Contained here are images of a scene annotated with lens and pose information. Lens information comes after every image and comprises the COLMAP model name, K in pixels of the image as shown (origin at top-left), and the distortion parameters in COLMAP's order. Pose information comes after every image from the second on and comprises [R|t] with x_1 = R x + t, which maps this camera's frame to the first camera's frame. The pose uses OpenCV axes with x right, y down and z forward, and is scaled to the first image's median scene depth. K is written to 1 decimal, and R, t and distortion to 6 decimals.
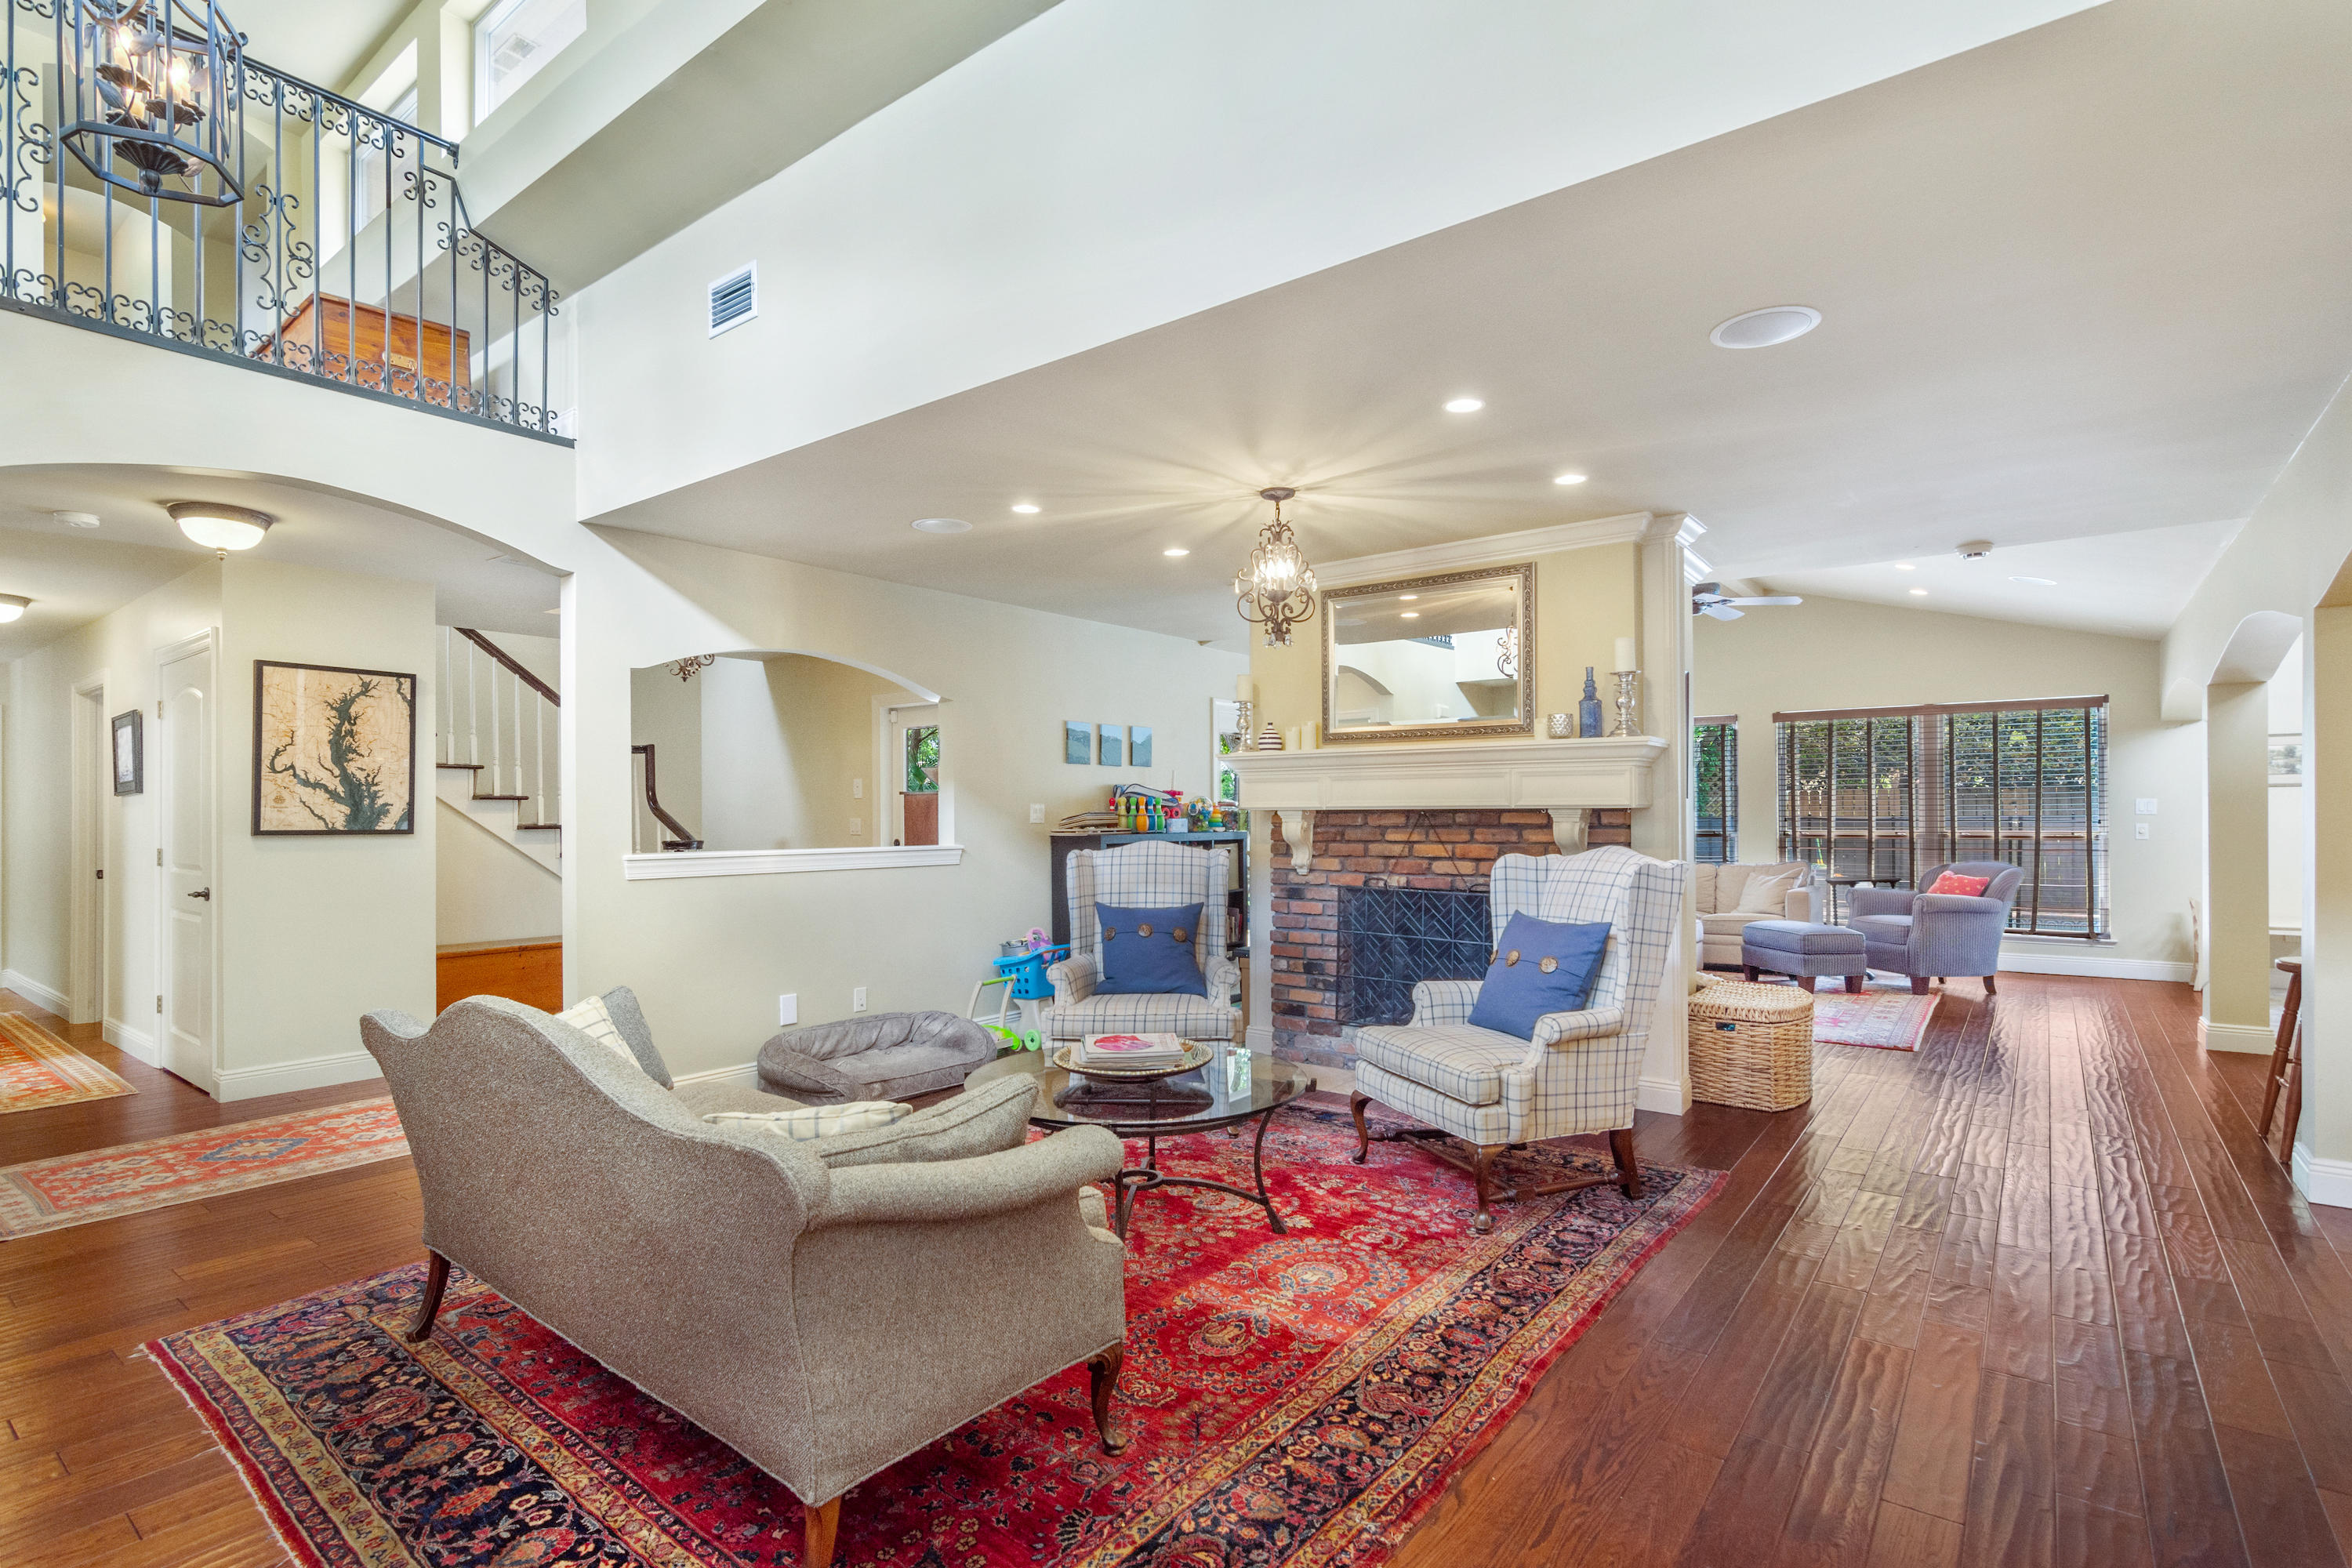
lens RADIAL K [[1133.8, 0, 1162.3], [0, 1133.8, 800.5], [0, 0, 1]] dist [0.001184, 0.001499]
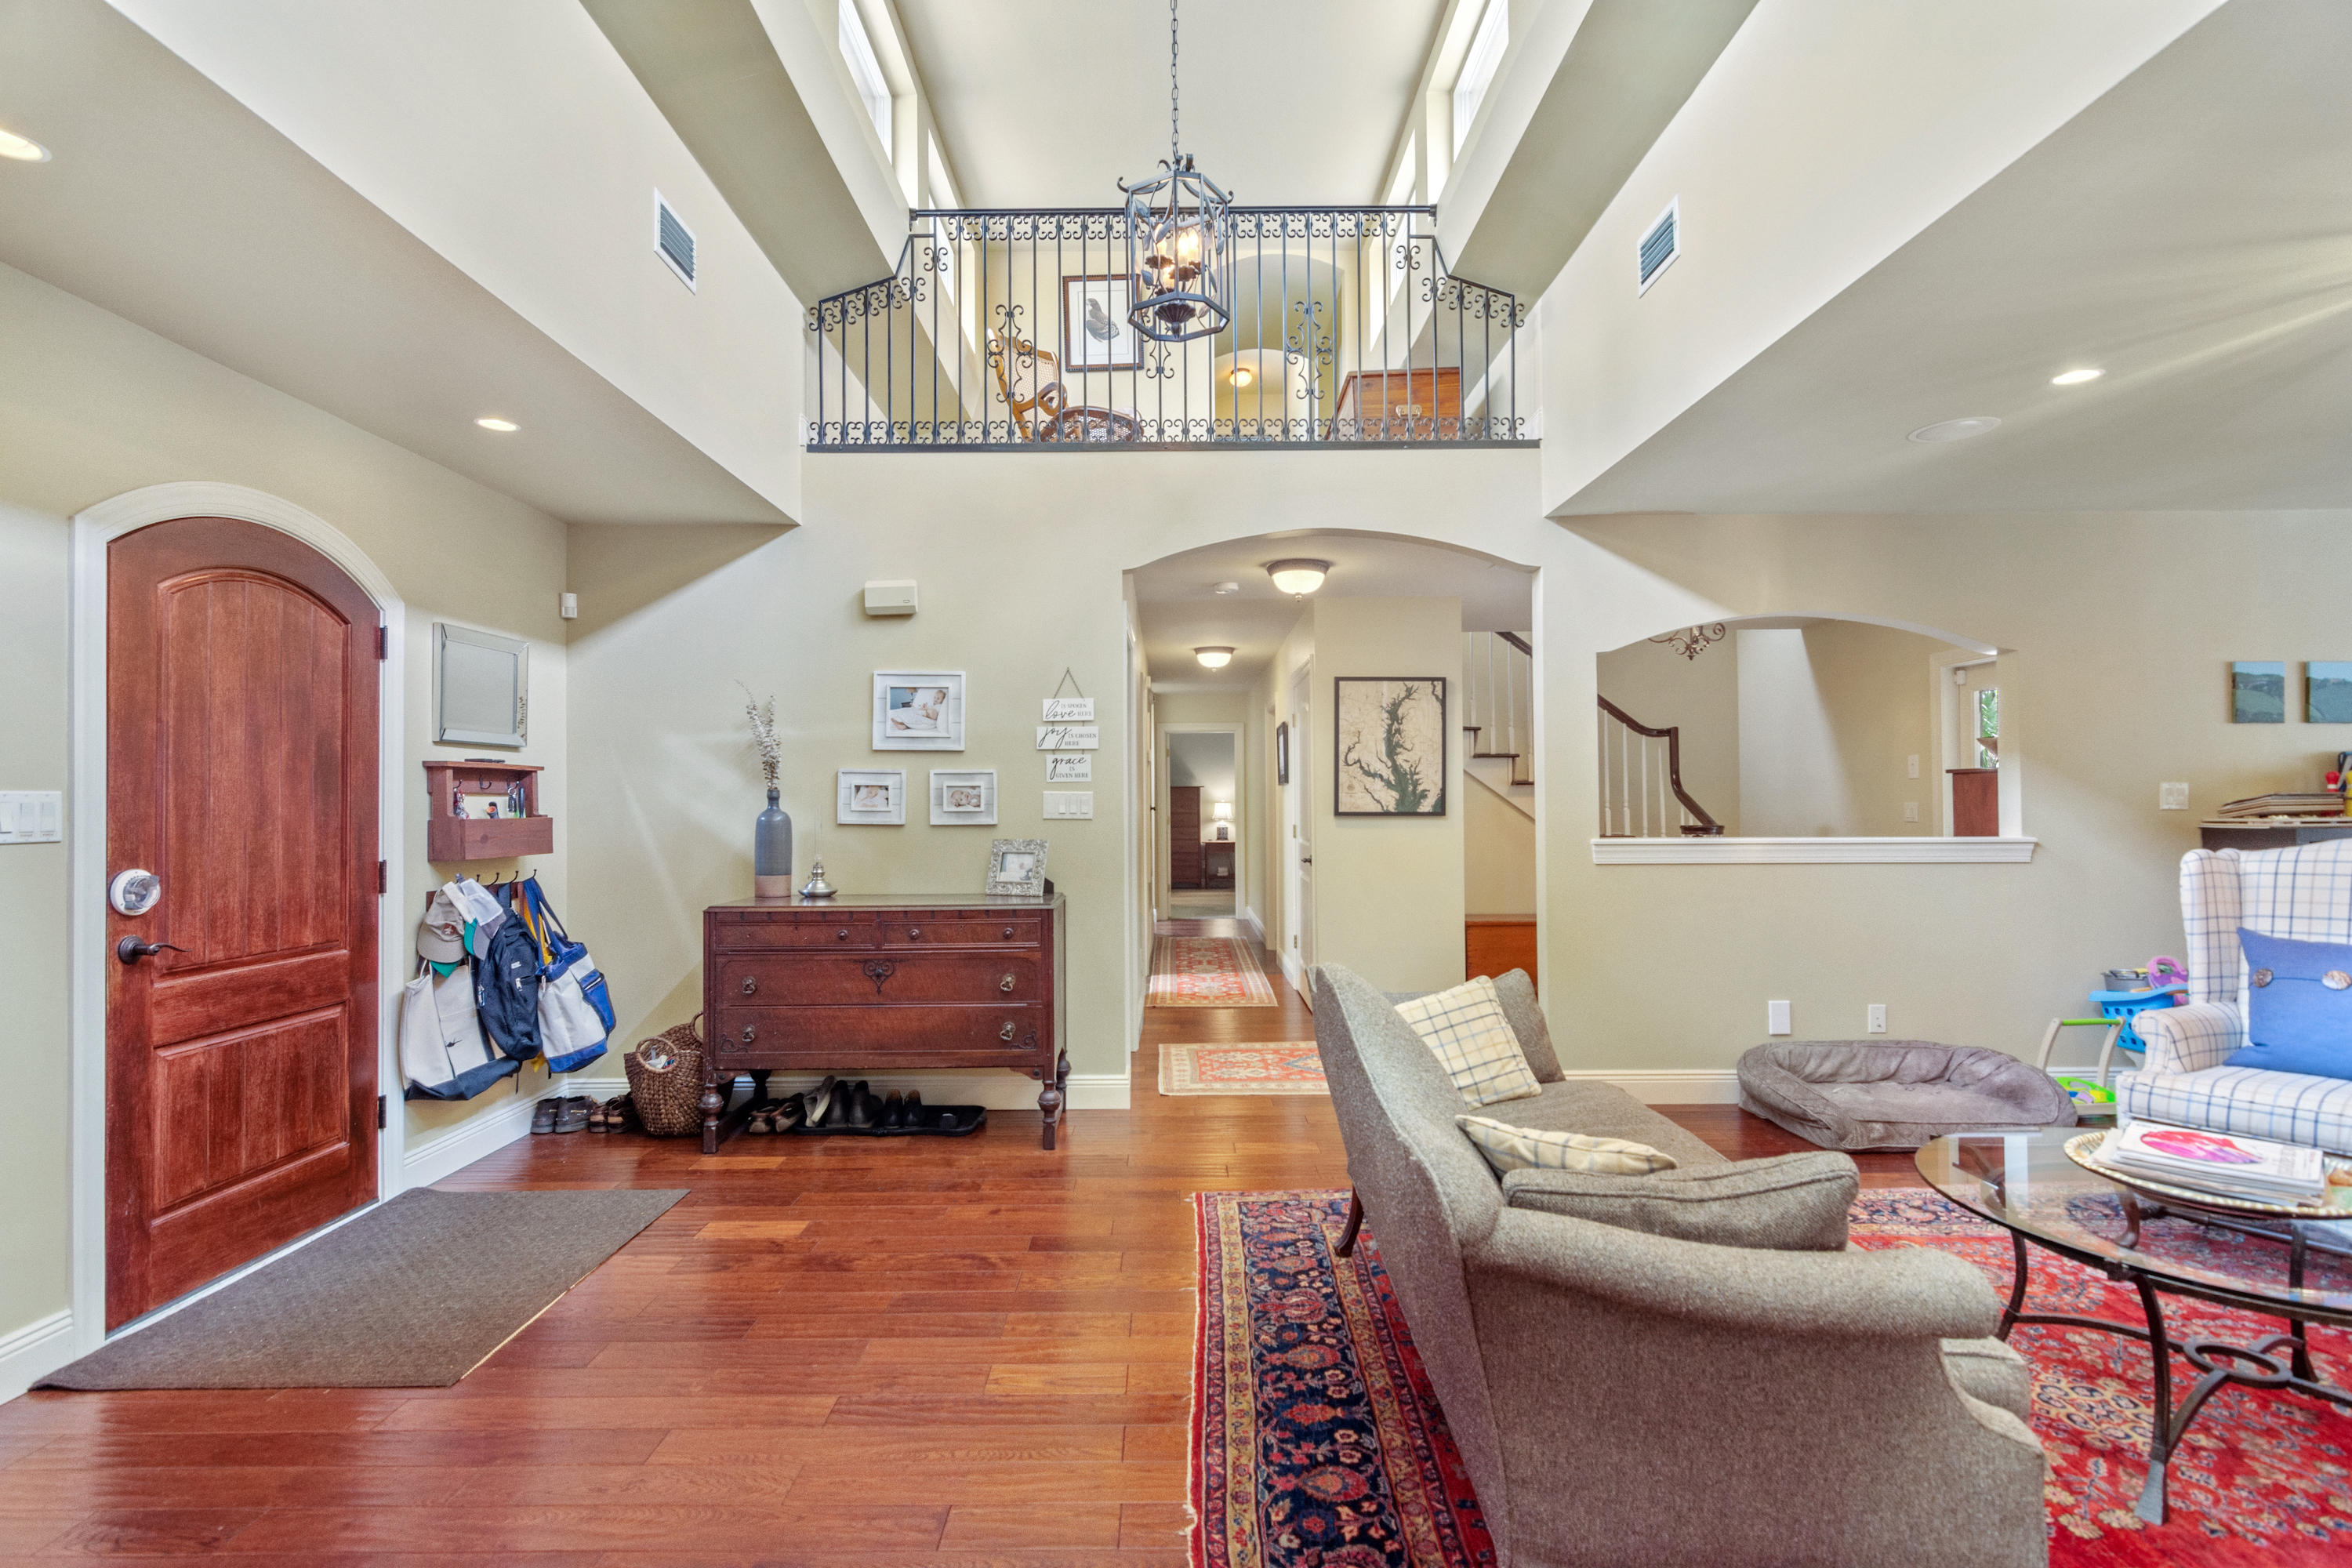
lens RADIAL K [[1124.3, 0, 1176.0], [0, 1124.3, 784.0], [0, 0, 1]] dist [-0.001784, 0.002447]
pose [[0.616164, -0.011829, -0.787529, 0.090363], [0.012011, 0.999912, -0.005621, 0.000456], [0.787526, -0.005996, 0.616252, 0.103621]]
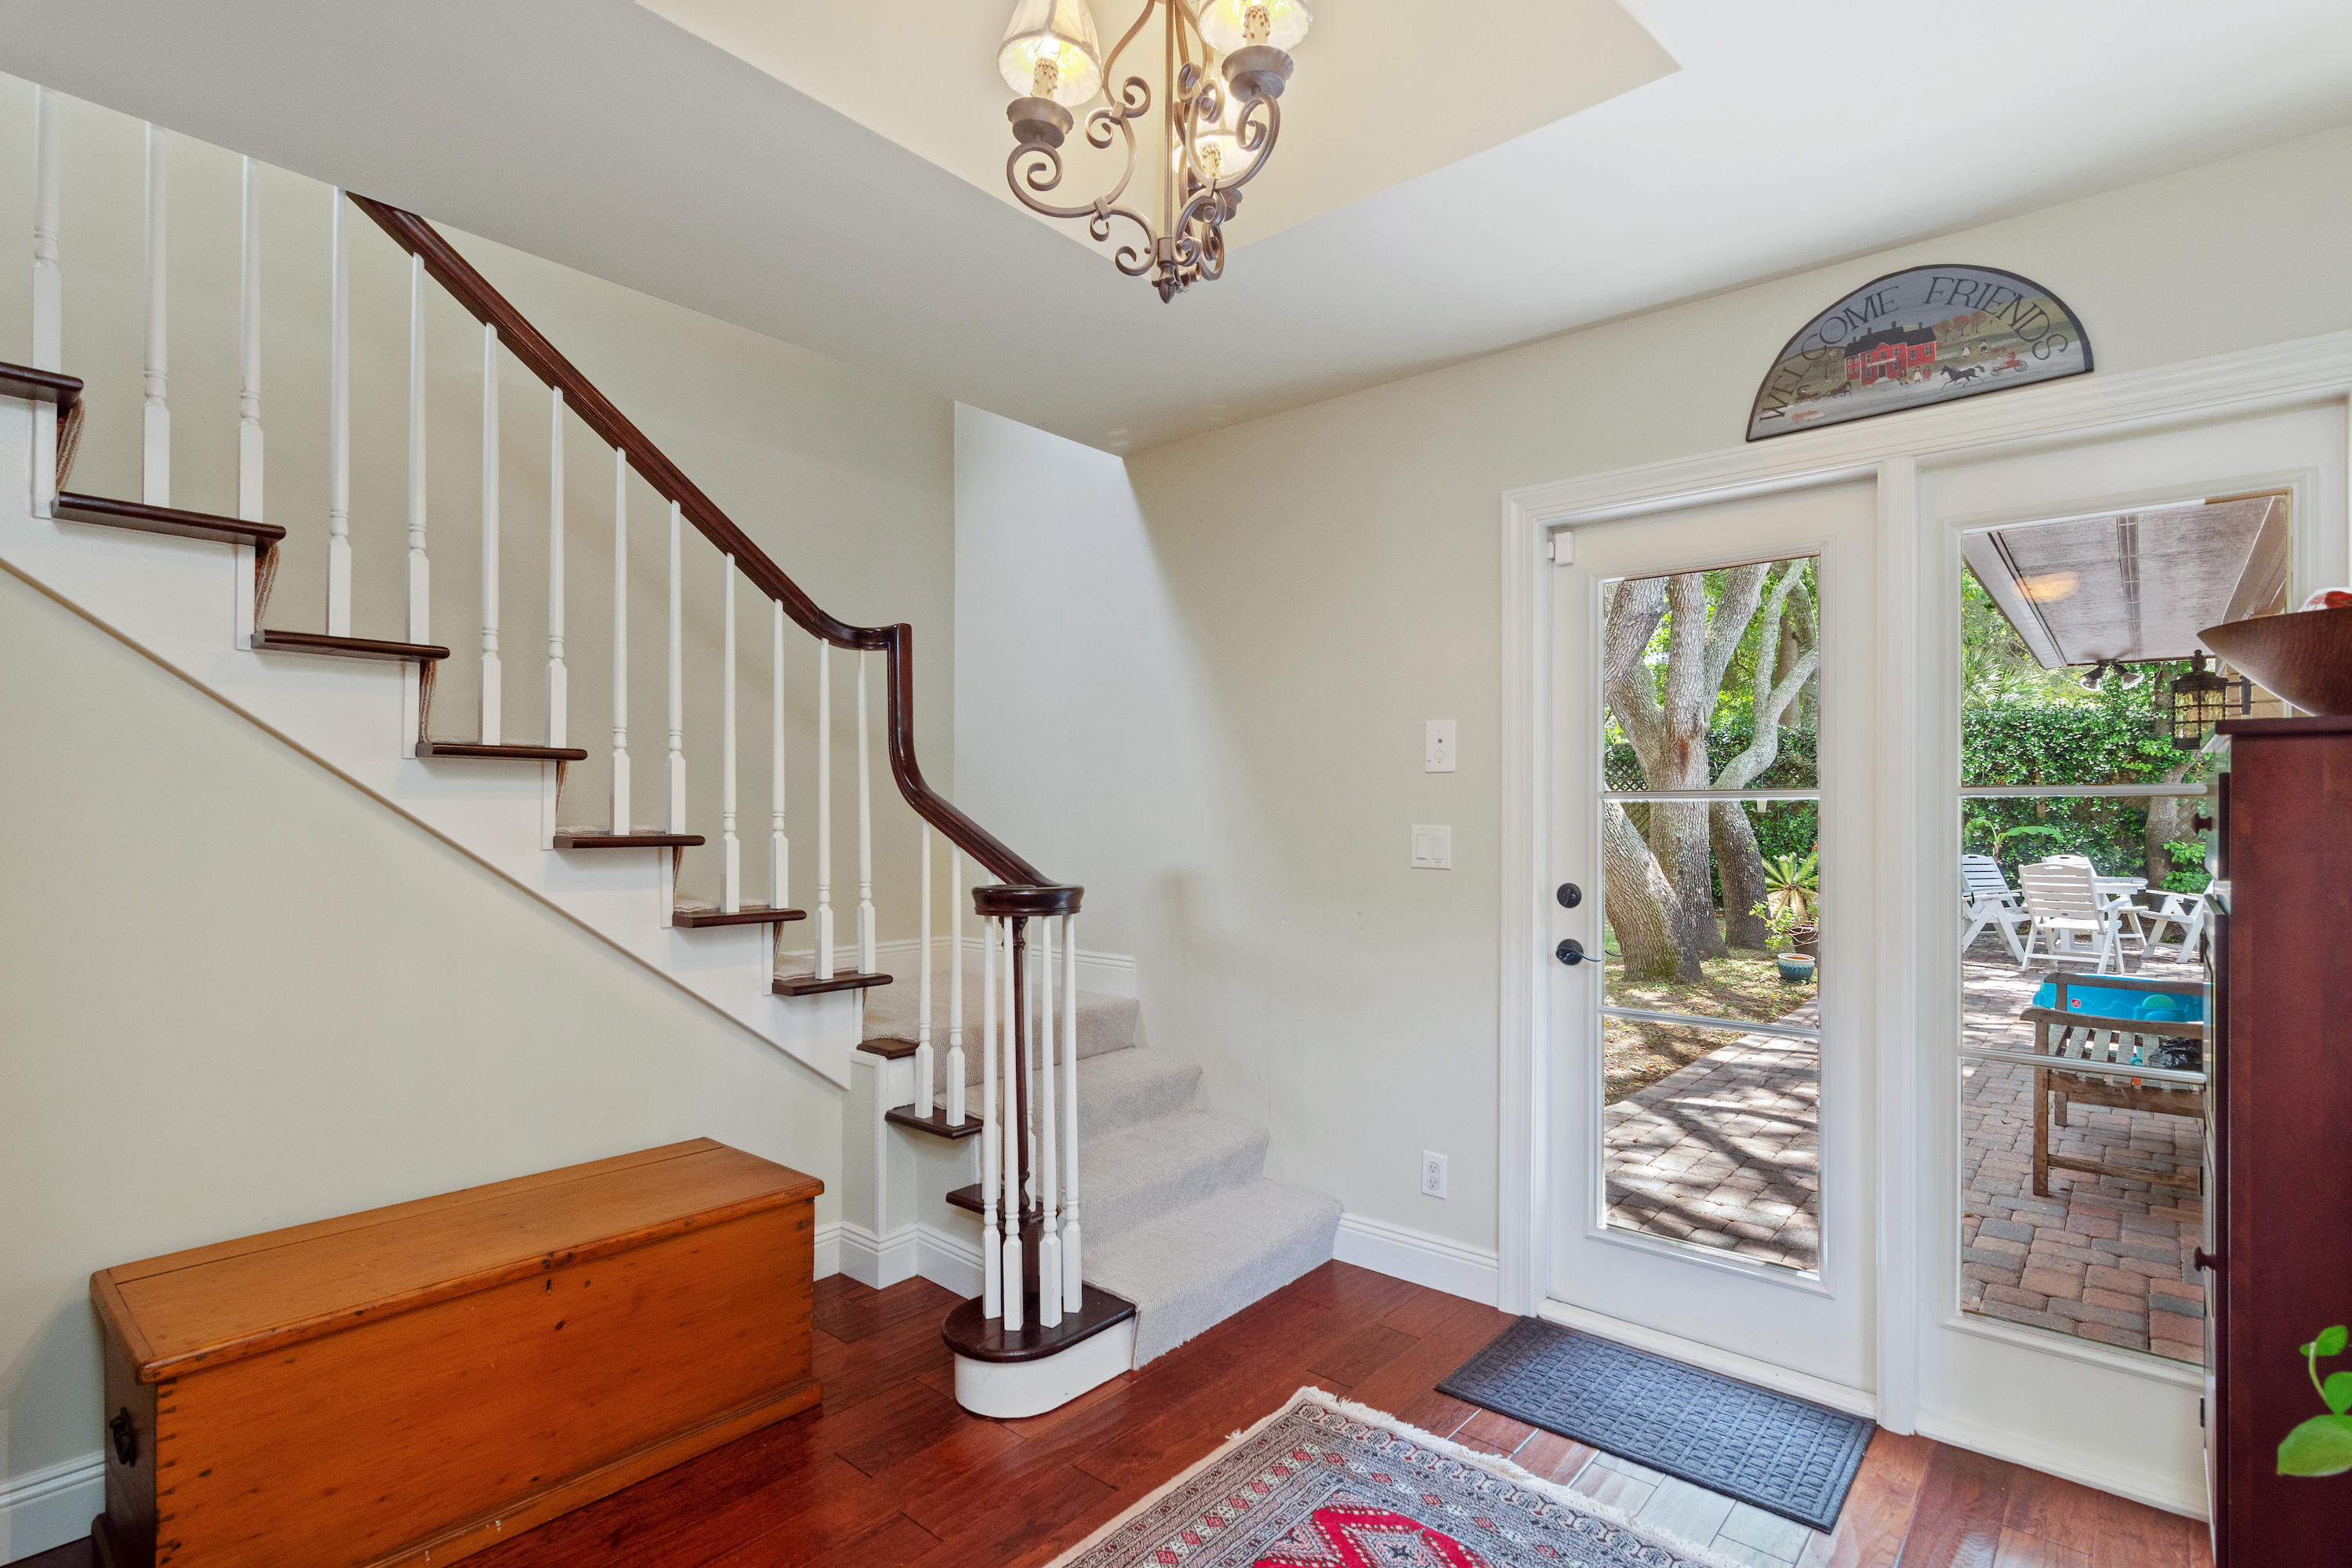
lens RADIAL K [[1133.8, 0, 1162.3], [0, 1133.8, 800.5], [0, 0, 1]] dist [0.001184, 0.001499]
pose [[0.998483, 0.010974, -0.053962, -0.615001], [-0.010815, 0.999936, 0.003239, 0.013692], [0.053994, -0.002651, 0.998538, 1.119654]]
